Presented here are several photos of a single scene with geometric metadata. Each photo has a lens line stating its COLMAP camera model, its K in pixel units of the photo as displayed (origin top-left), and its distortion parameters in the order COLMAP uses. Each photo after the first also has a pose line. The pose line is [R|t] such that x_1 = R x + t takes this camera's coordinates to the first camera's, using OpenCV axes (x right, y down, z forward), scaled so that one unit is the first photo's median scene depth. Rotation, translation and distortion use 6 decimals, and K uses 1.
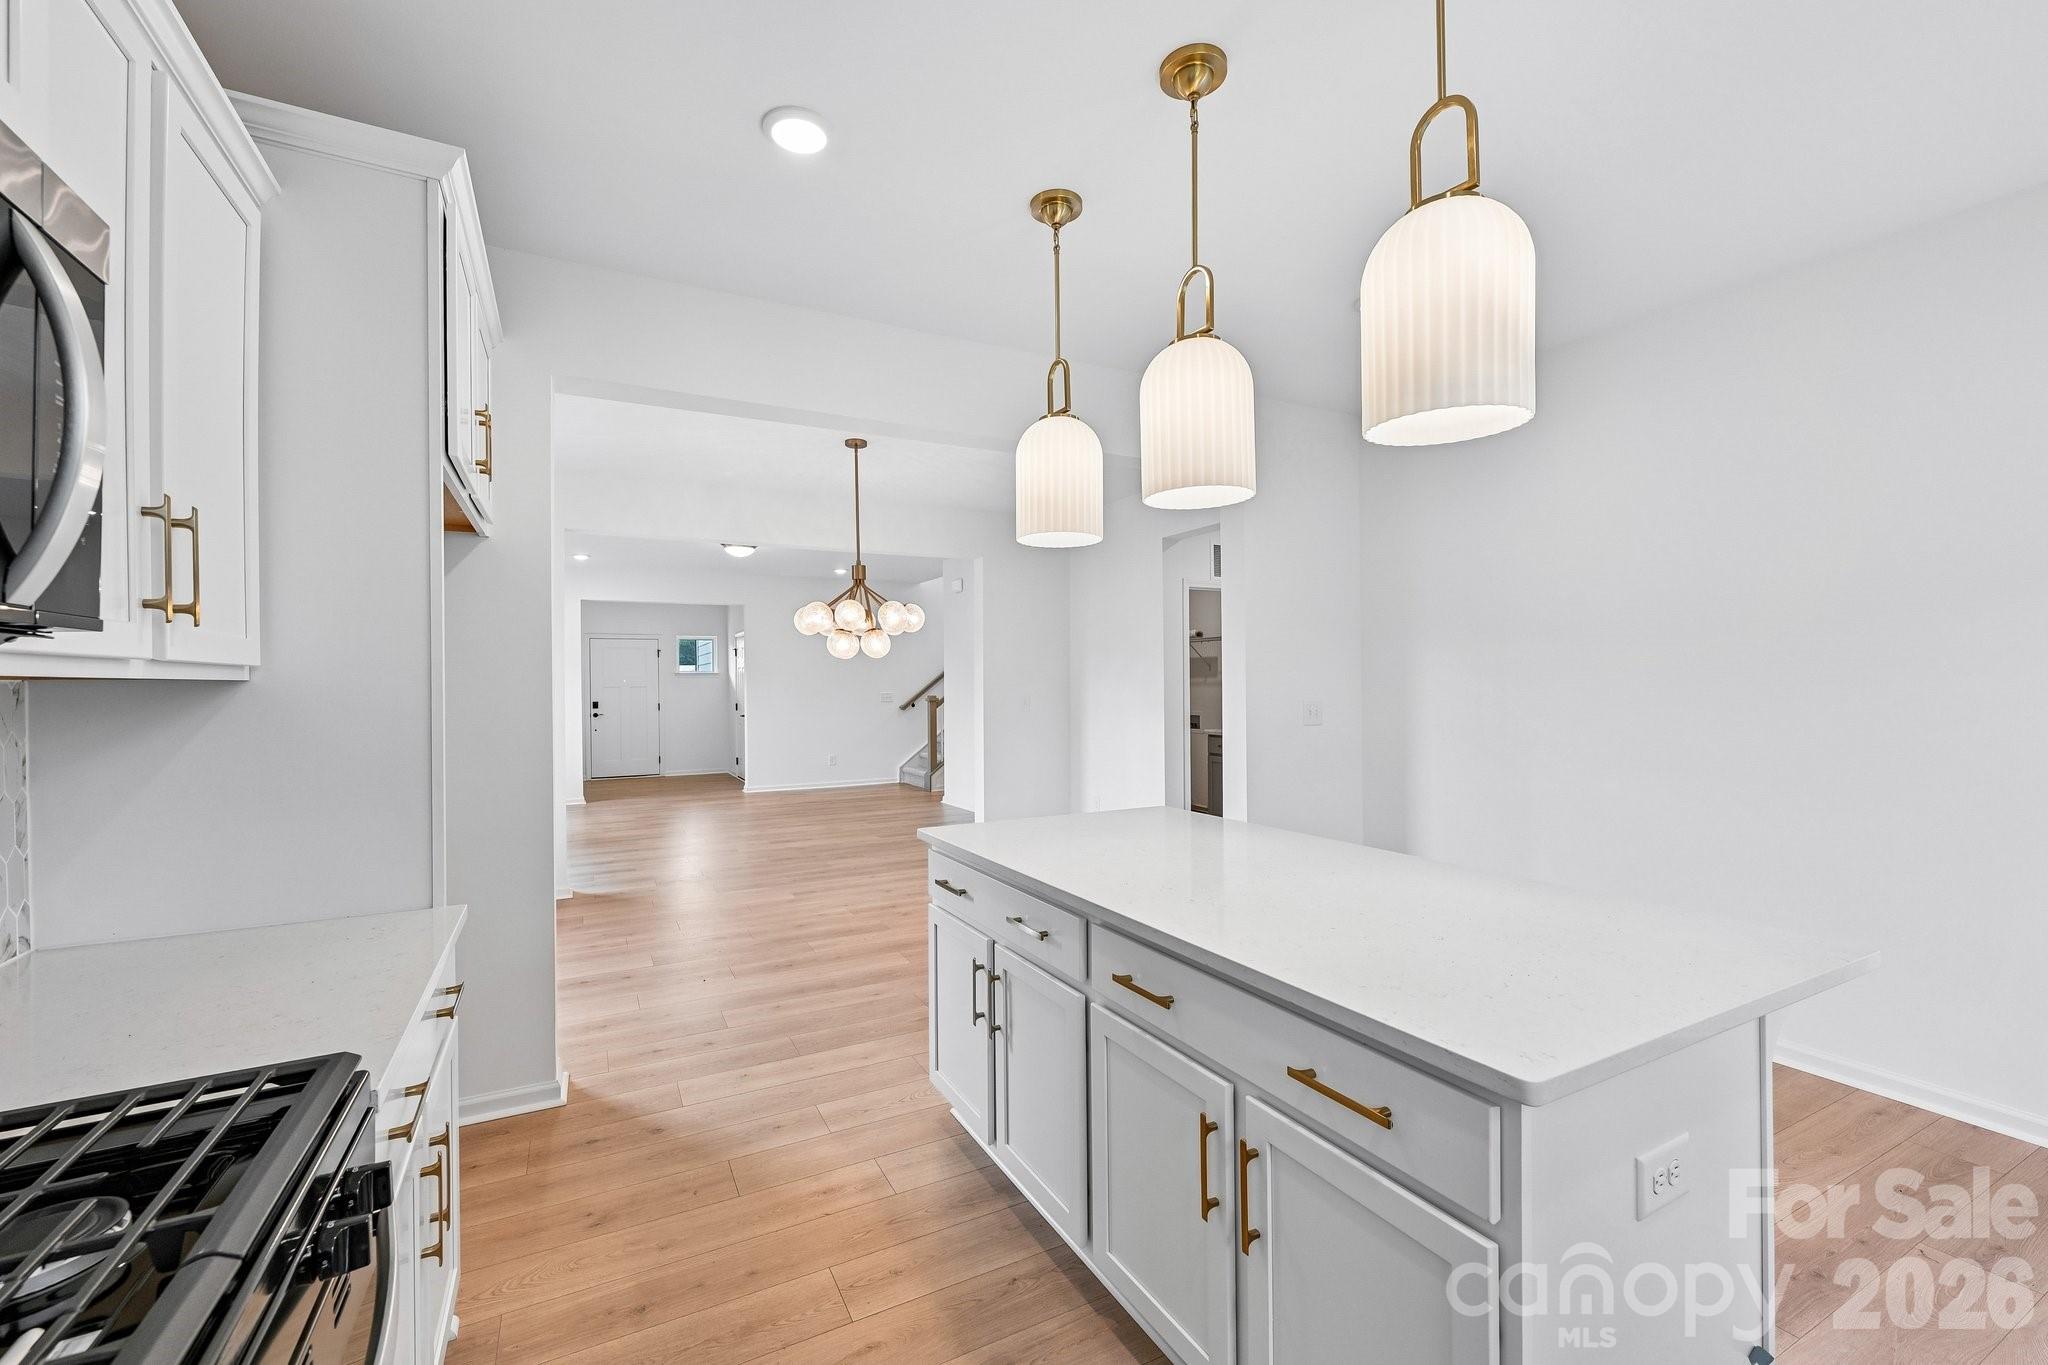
lens RADIAL K [[837.0, 0, 1024.0], [0, 837.0, 682.5], [0, 0, 1]] dist [-0.000845, -0.000089]
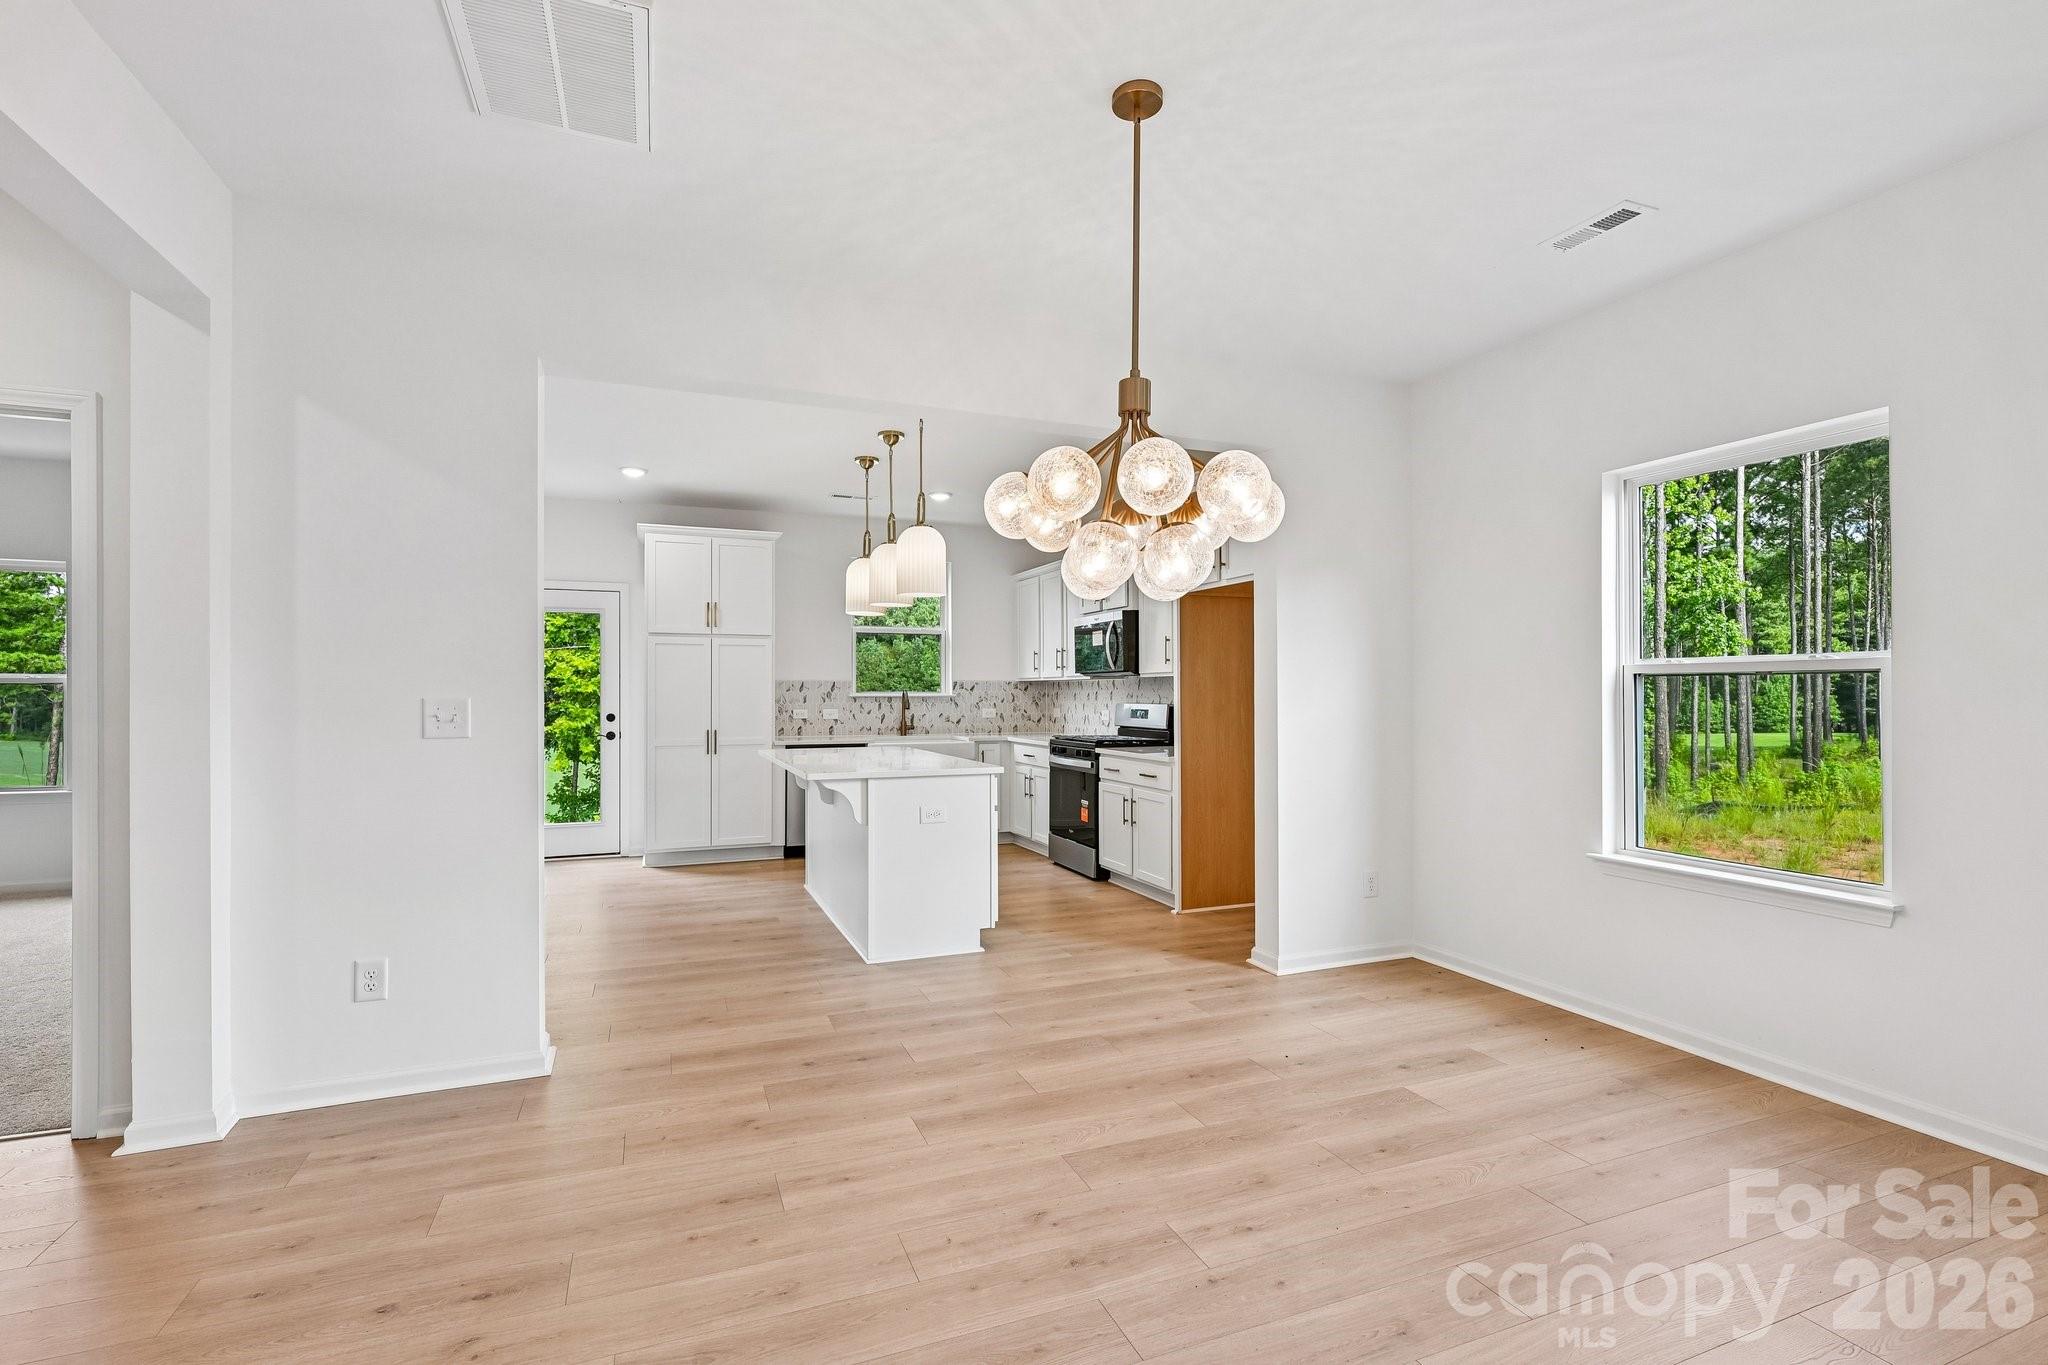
lens RADIAL K [[921.5, 0, 1022.5], [0, 921.5, 688.2], [0, 0, 1]] dist [0.000778, 0.000047]
pose [[-0.994583, 0.012446, 0.103201, -0.187944], [0.011887, 0.999911, -0.006023, 0.021065], [-0.103266, -0.004764, -0.994642, 1.488974]]
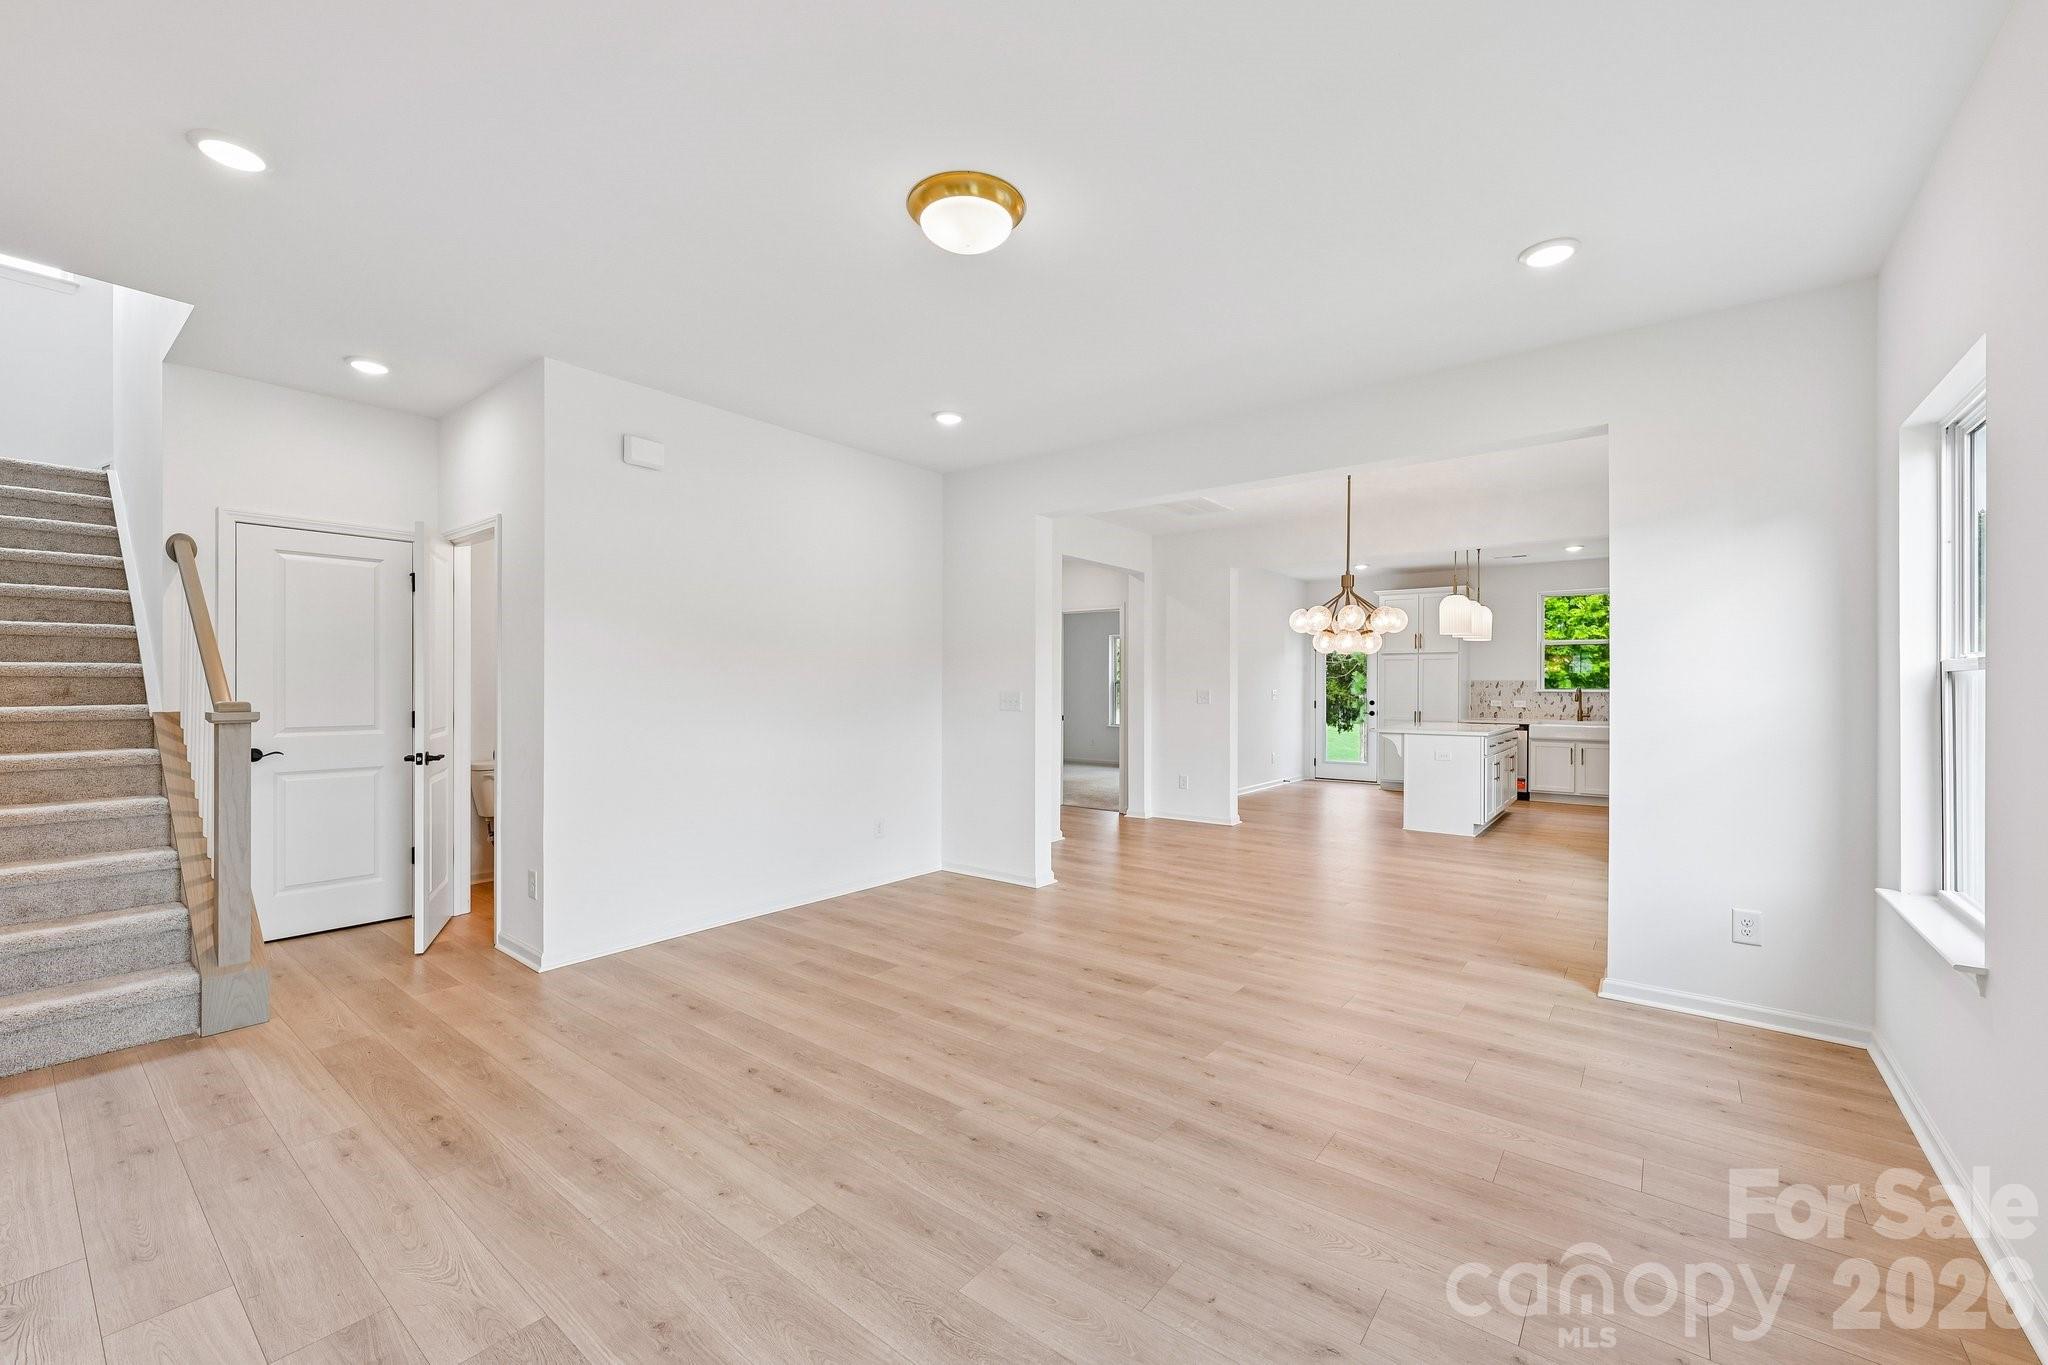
lens RADIAL K [[826.7, 0, 1018.2], [0, 826.7, 681.6], [0, 0, 1]] dist [0.001799, 0.000076]
pose [[-0.400502, 0.015848, 0.916159, -1.083112], [0.002706, 0.999867, -0.016114, 0.026954], [-0.916292, -0.003975, -0.400492, 1.900210]]
